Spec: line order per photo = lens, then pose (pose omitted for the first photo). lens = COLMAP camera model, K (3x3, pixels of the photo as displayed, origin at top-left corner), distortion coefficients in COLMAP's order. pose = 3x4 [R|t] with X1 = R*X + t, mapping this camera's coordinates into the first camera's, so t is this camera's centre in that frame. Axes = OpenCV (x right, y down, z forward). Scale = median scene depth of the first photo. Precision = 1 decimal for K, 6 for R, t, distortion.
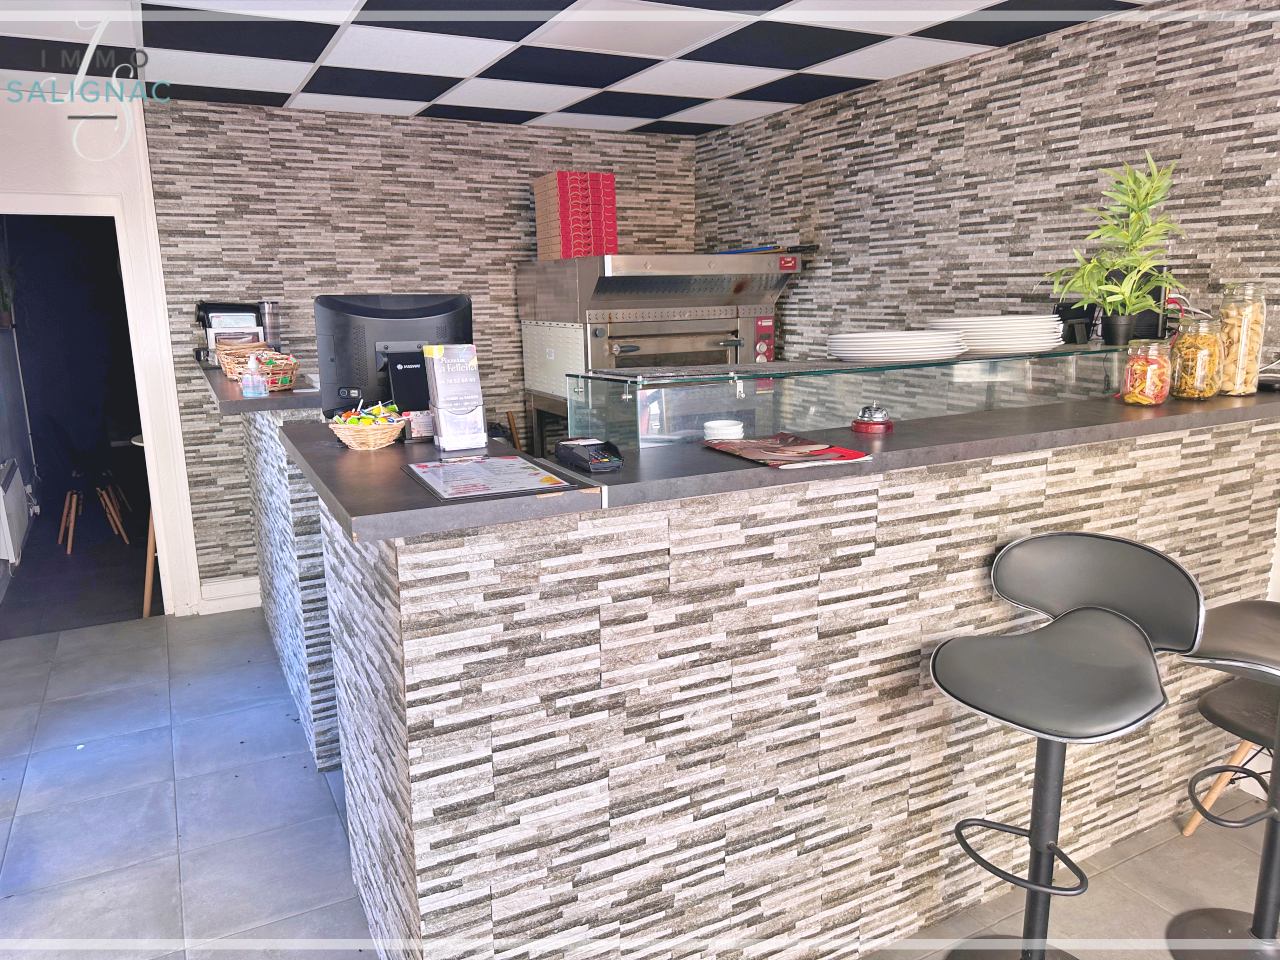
lens RADIAL K [[908.5, 0, 636.5], [0, 908.5, 478.1], [0, 0, 1]] dist [0.027817, -0.045387]
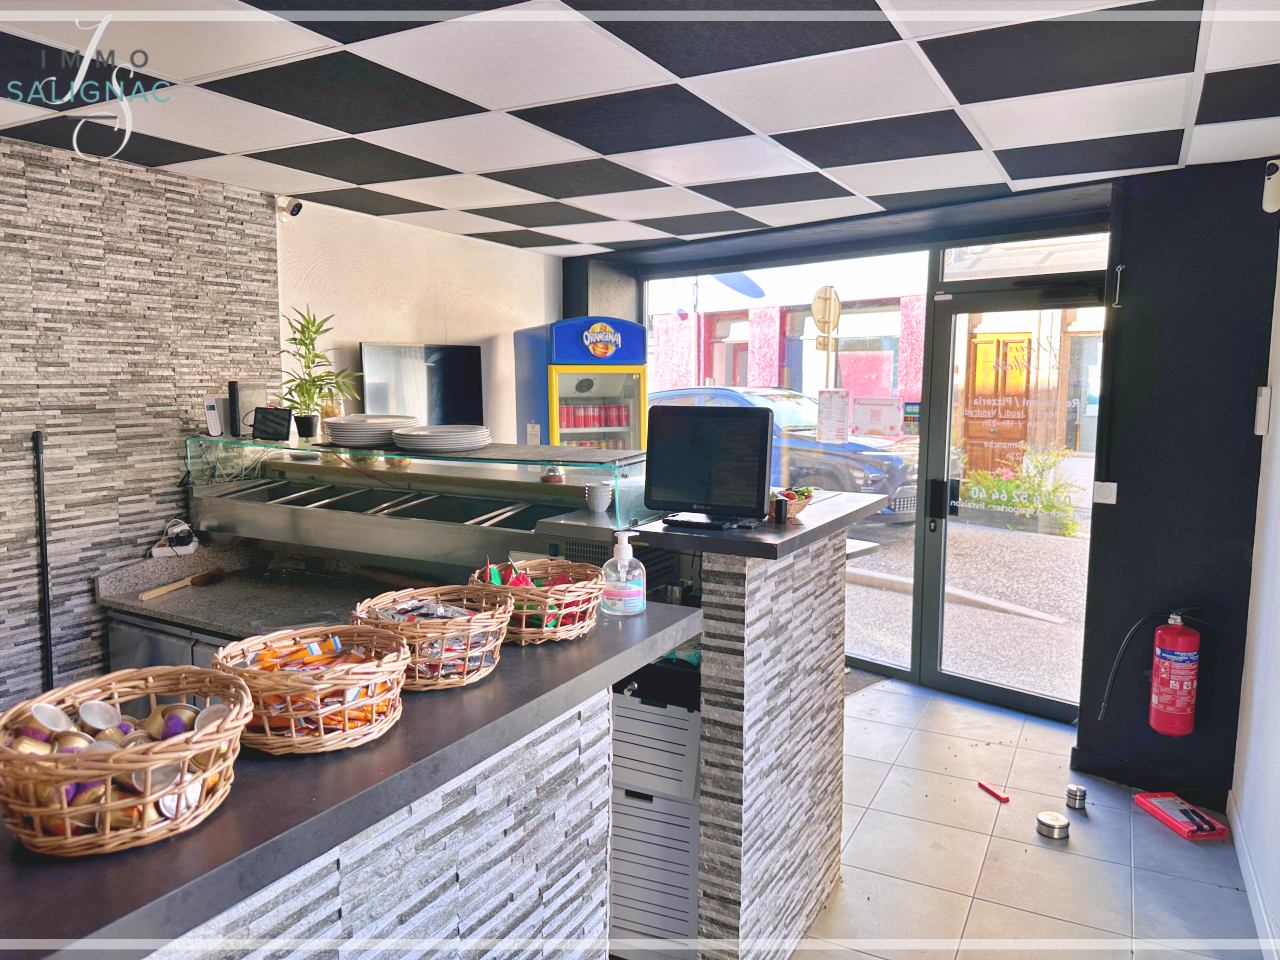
lens RADIAL K [[908.5, 0, 635.0], [0, 908.5, 481.0], [0, 0, 1]] dist [0.027817, -0.045387]
pose [[-0.557817, -0.084391, 0.825662, -0.682706], [0.173354, 0.961028, 0.215345, -0.220960], [-0.811658, 0.263255, -0.521448, 1.001933]]
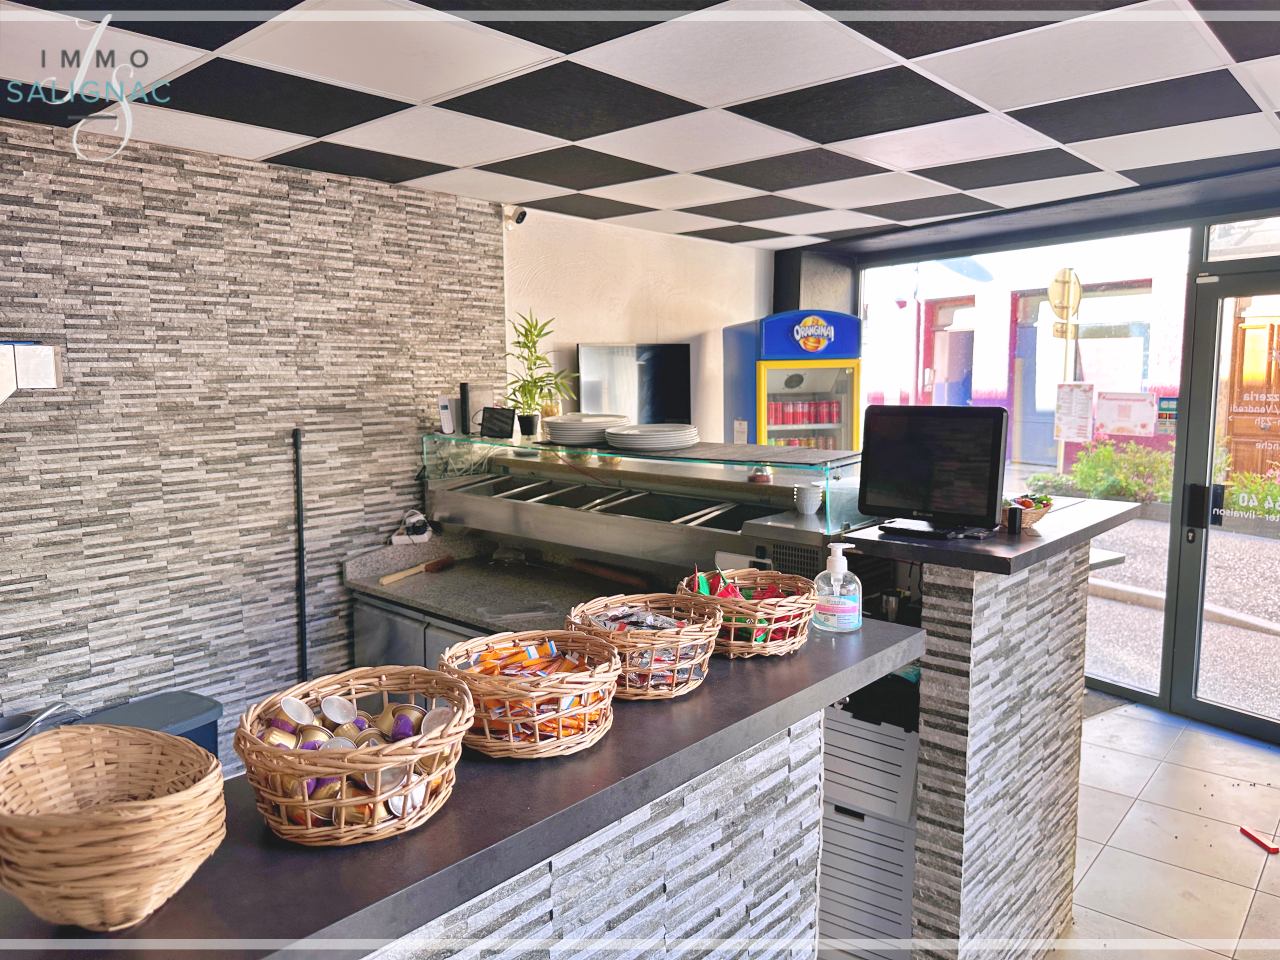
lens RADIAL K [[908.5, 0, 636.2], [0, 908.5, 480.2], [0, 0, 1]] dist [0.027817, -0.045387]
pose [[-0.357160, -0.098029, 0.928885, -0.670331], [0.202806, 0.962614, 0.179568, -0.226312], [-0.911760, 0.252518, -0.323926, 0.997243]]
